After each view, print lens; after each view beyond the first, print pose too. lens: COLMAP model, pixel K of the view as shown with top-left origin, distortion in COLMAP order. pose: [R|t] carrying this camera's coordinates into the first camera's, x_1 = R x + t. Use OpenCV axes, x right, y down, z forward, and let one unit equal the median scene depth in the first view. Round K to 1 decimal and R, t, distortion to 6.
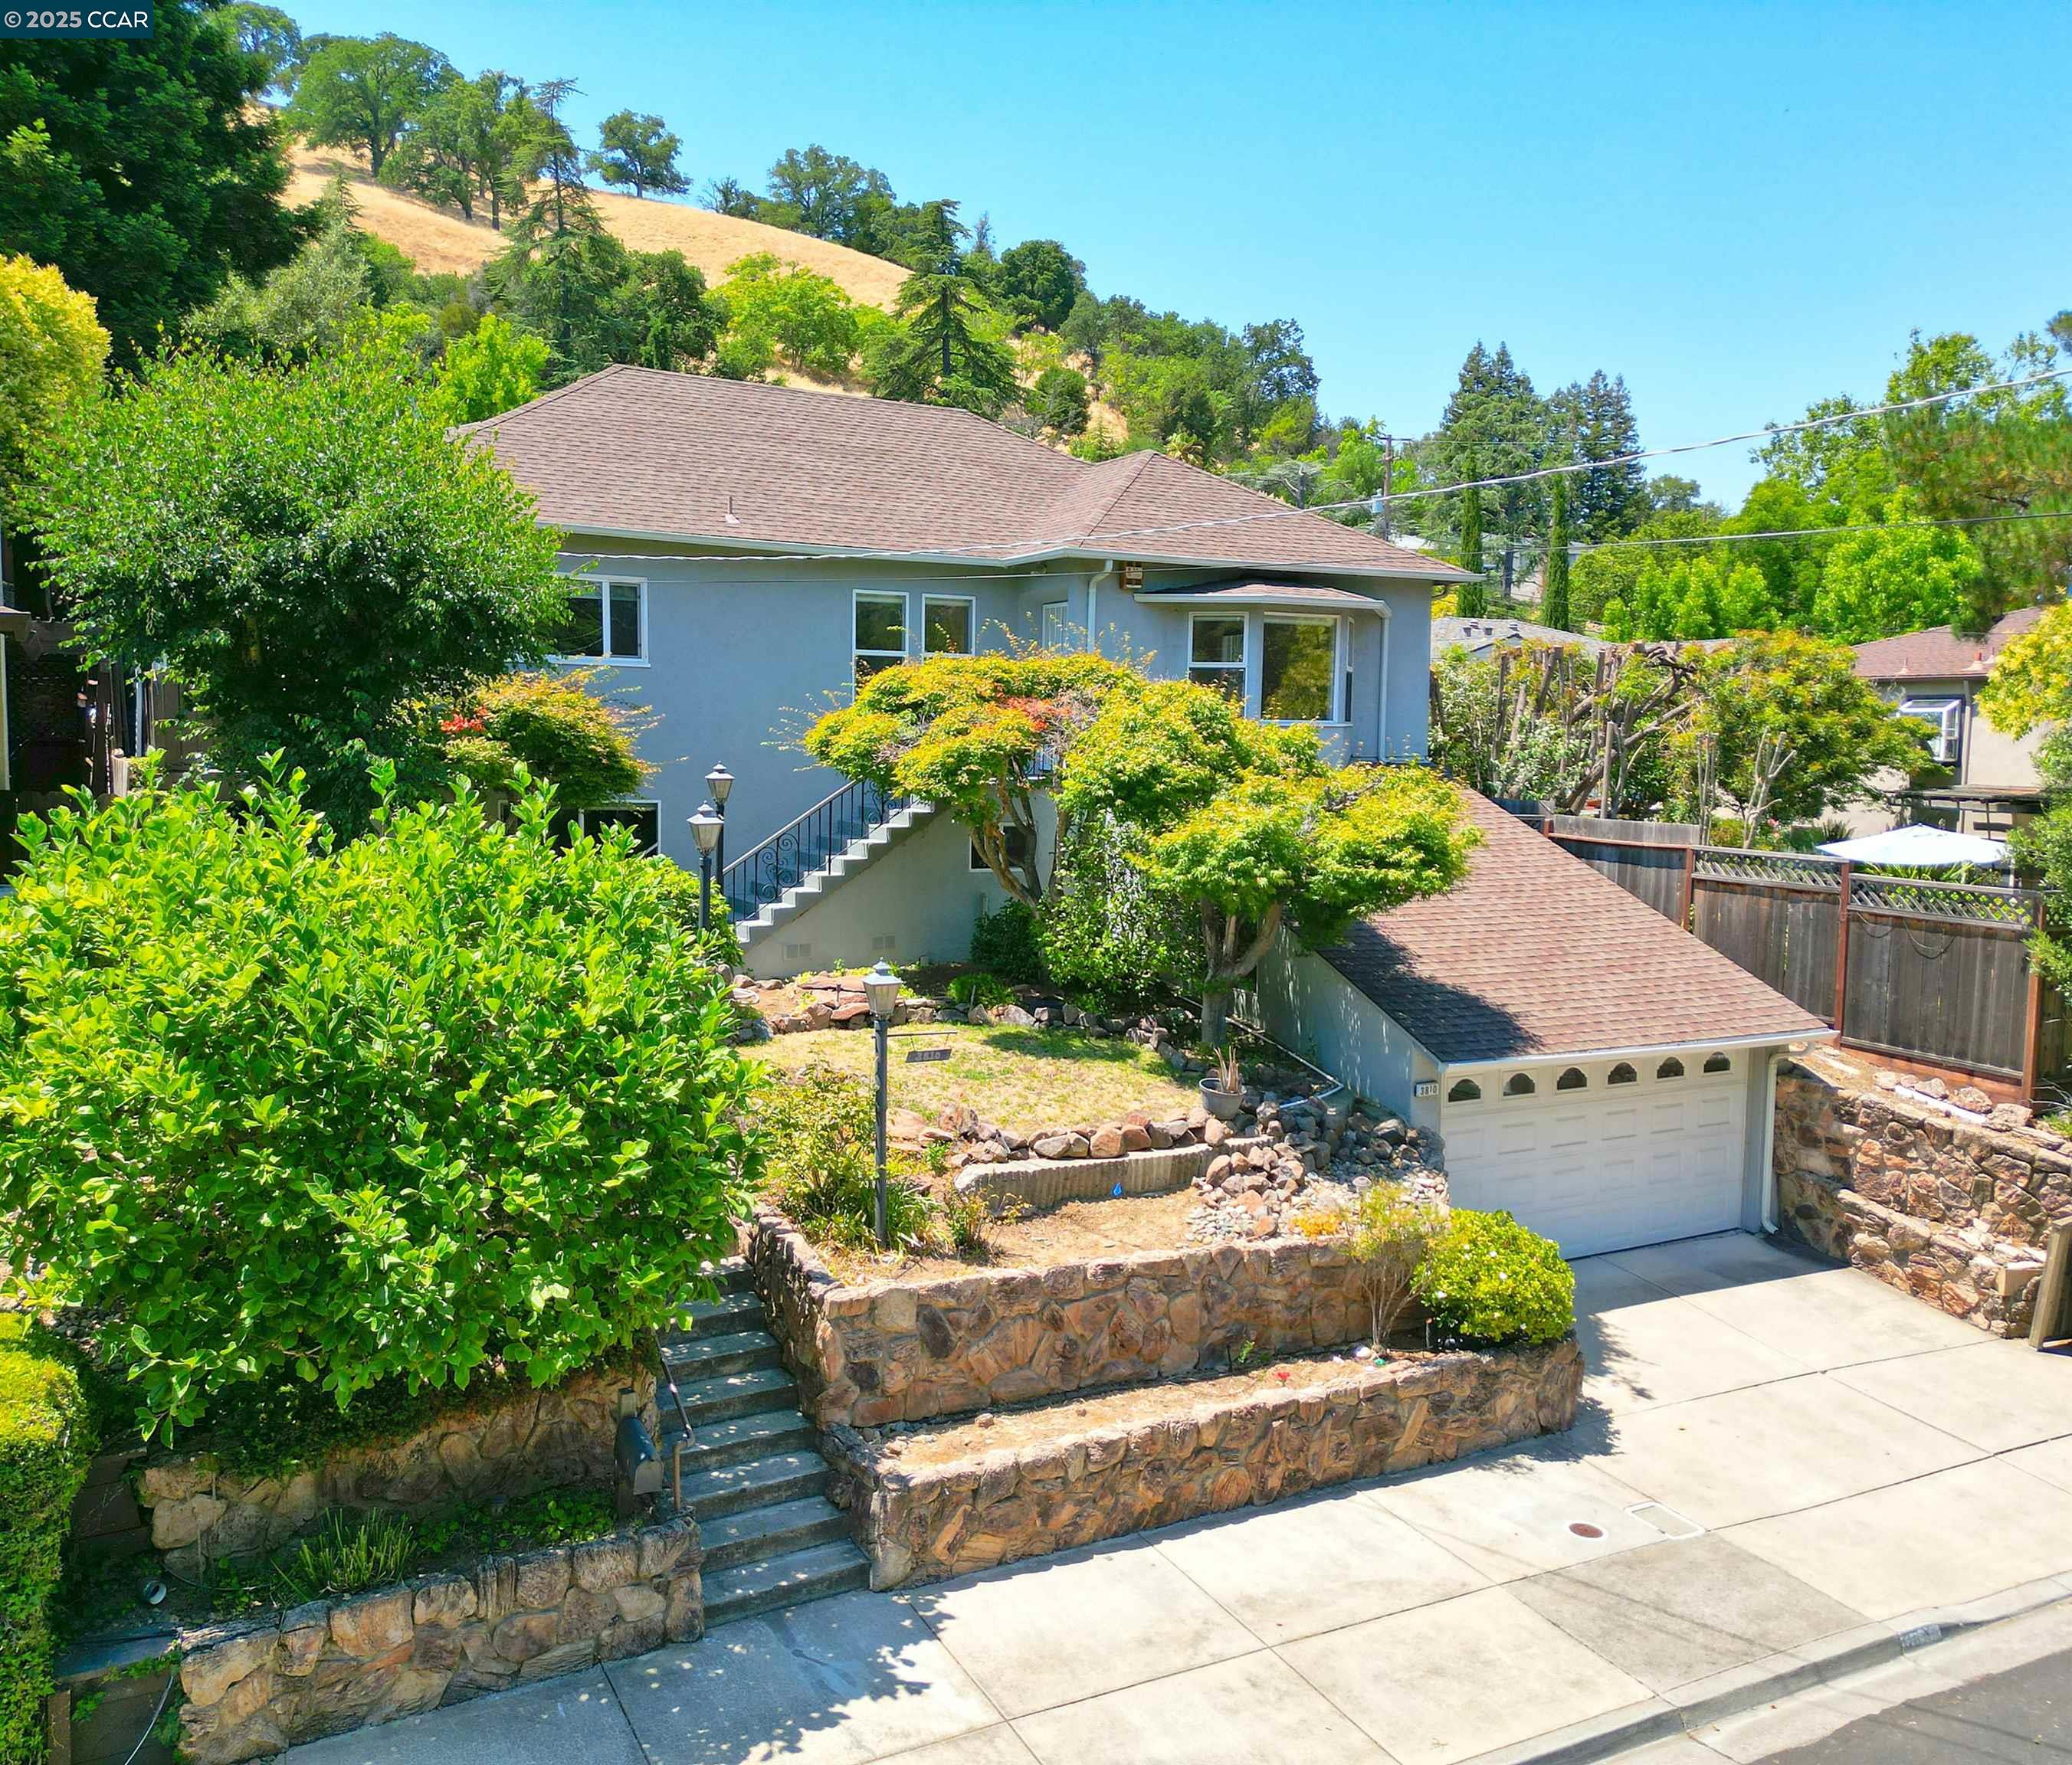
lens RADIAL K [[1721.4, 0, 1020.6], [0, 1721.4, 862.3], [0, 0, 1]] dist [0.071593, -0.068922]
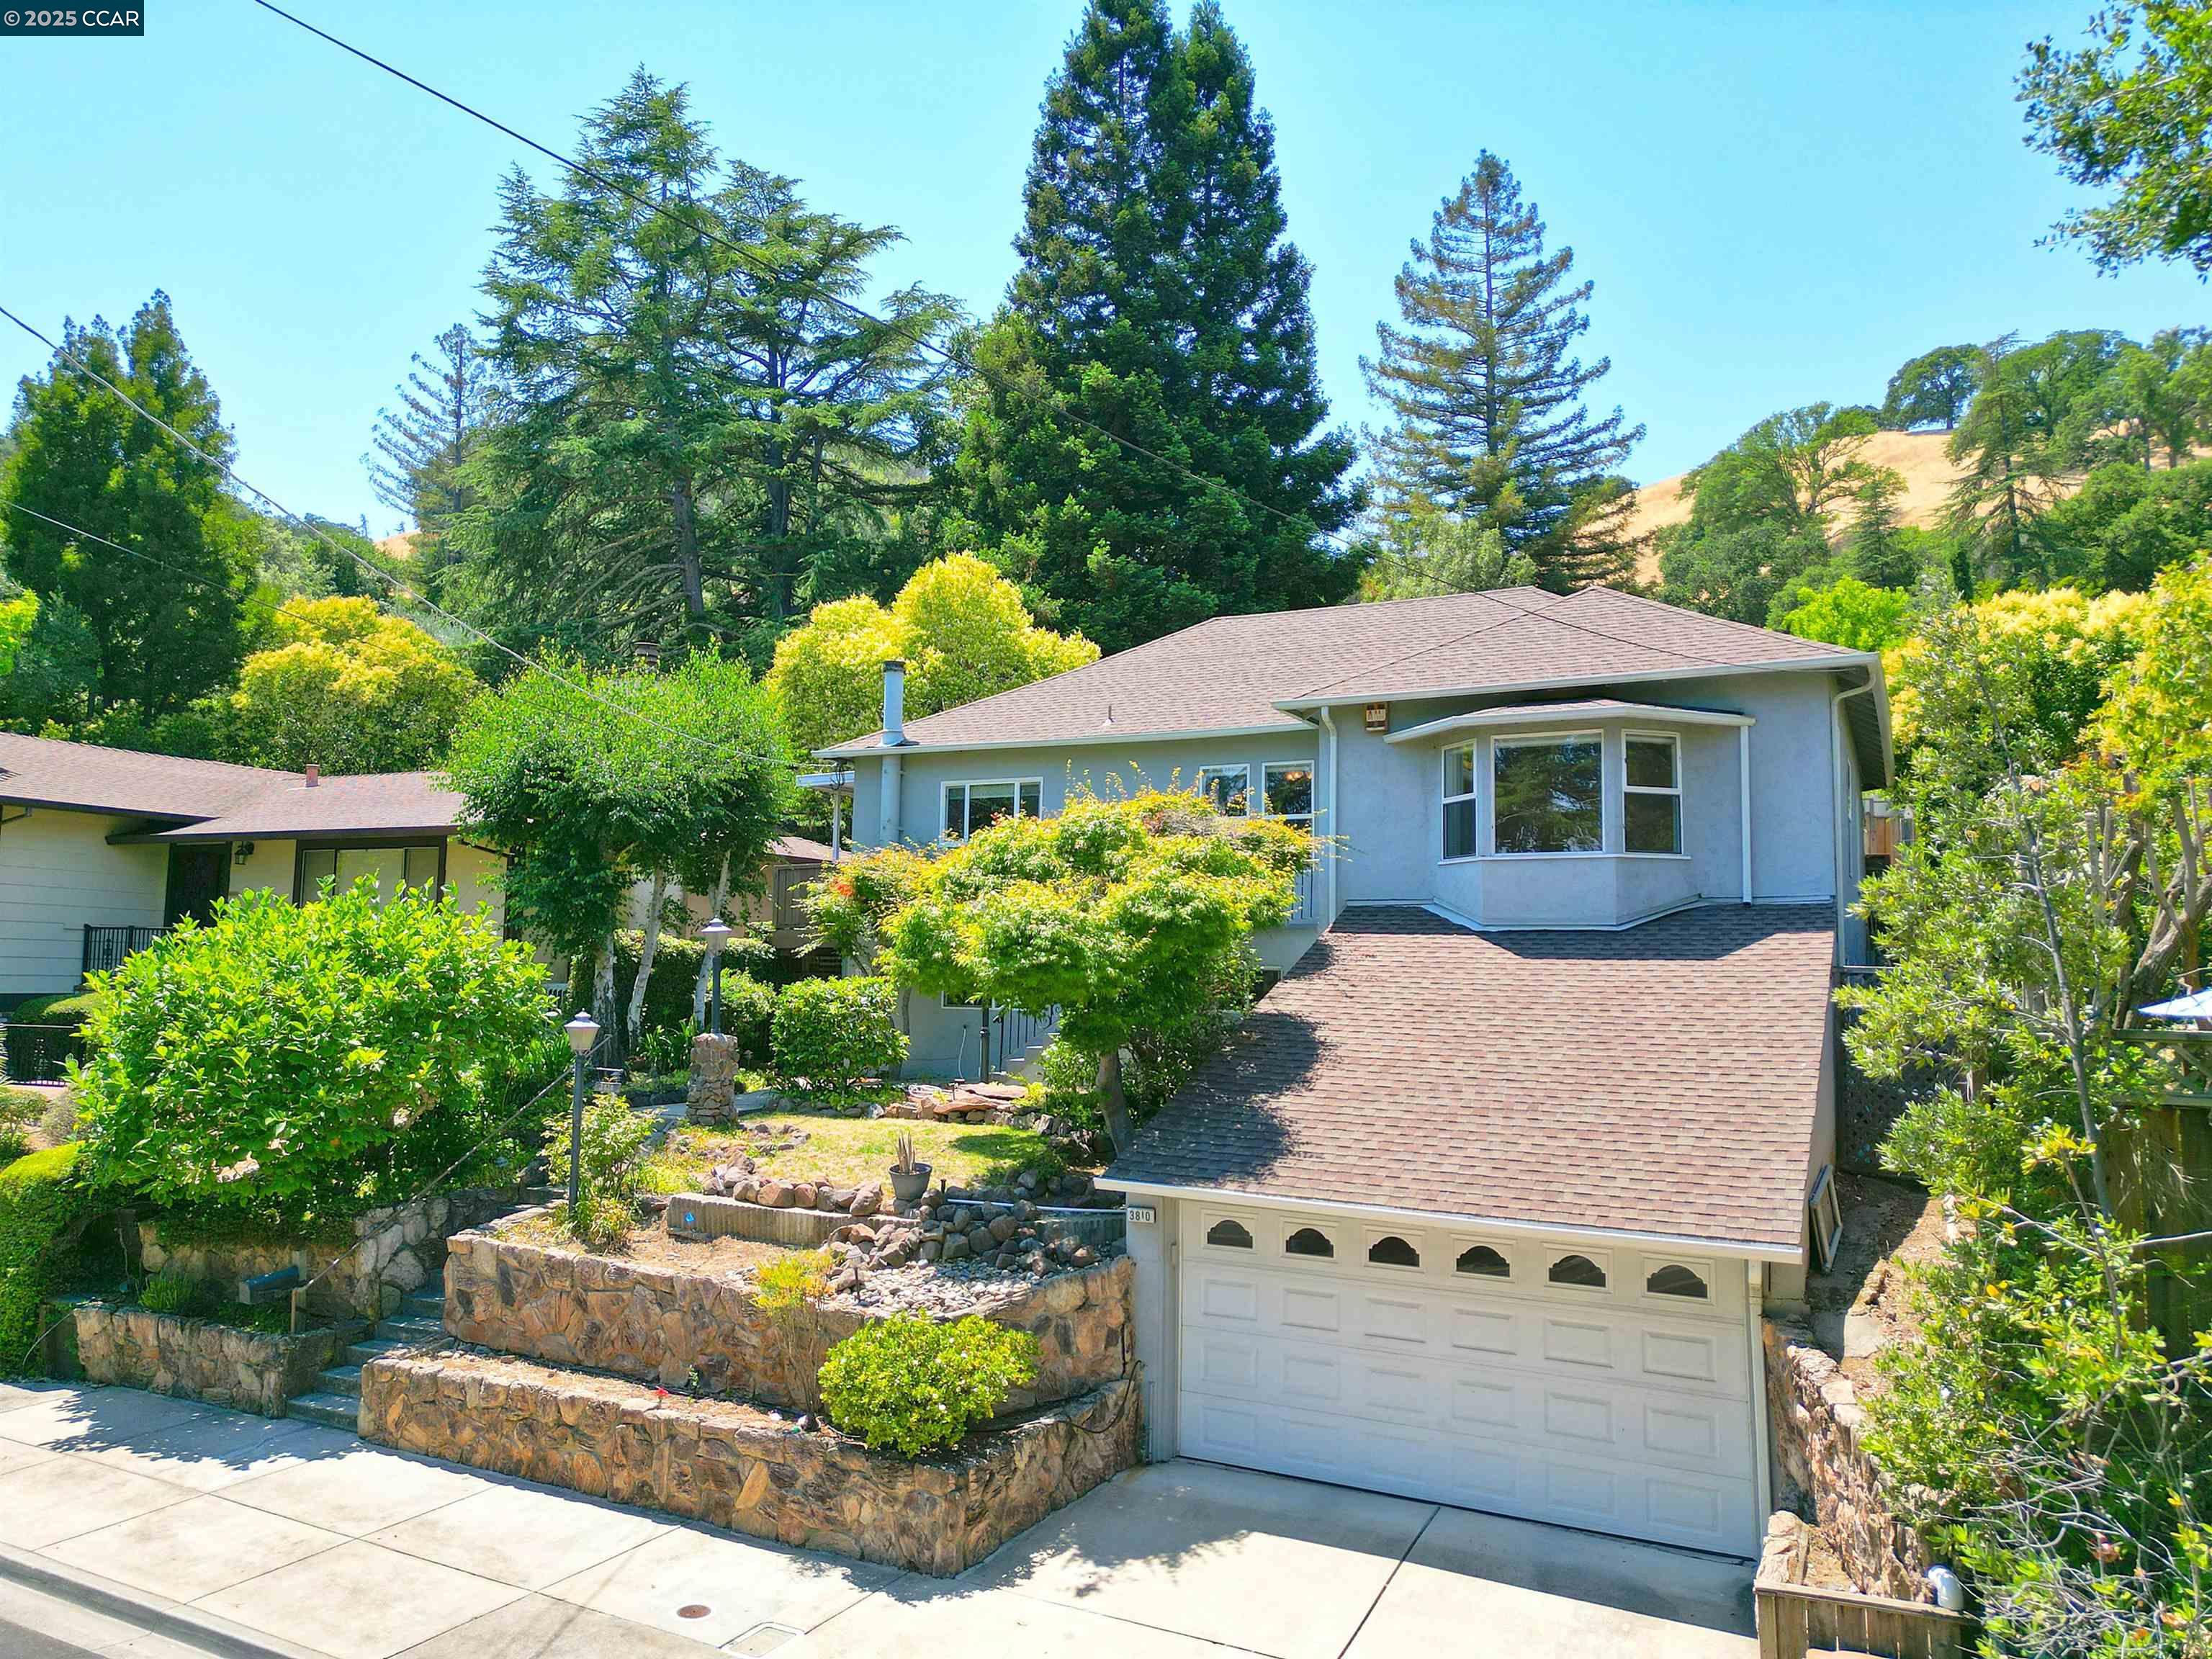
lens RADIAL K [[1565.7, 0, 1047.6], [0, 1565.7, 813.7], [0, 0, 1]] dist [0.064717, -0.057140]
pose [[0.530721, -0.098720, -0.841778, 0.833058], [-0.074825, 0.983858, -0.162558, 0.054962], [0.844237, 0.149259, 0.514767, 0.449594]]
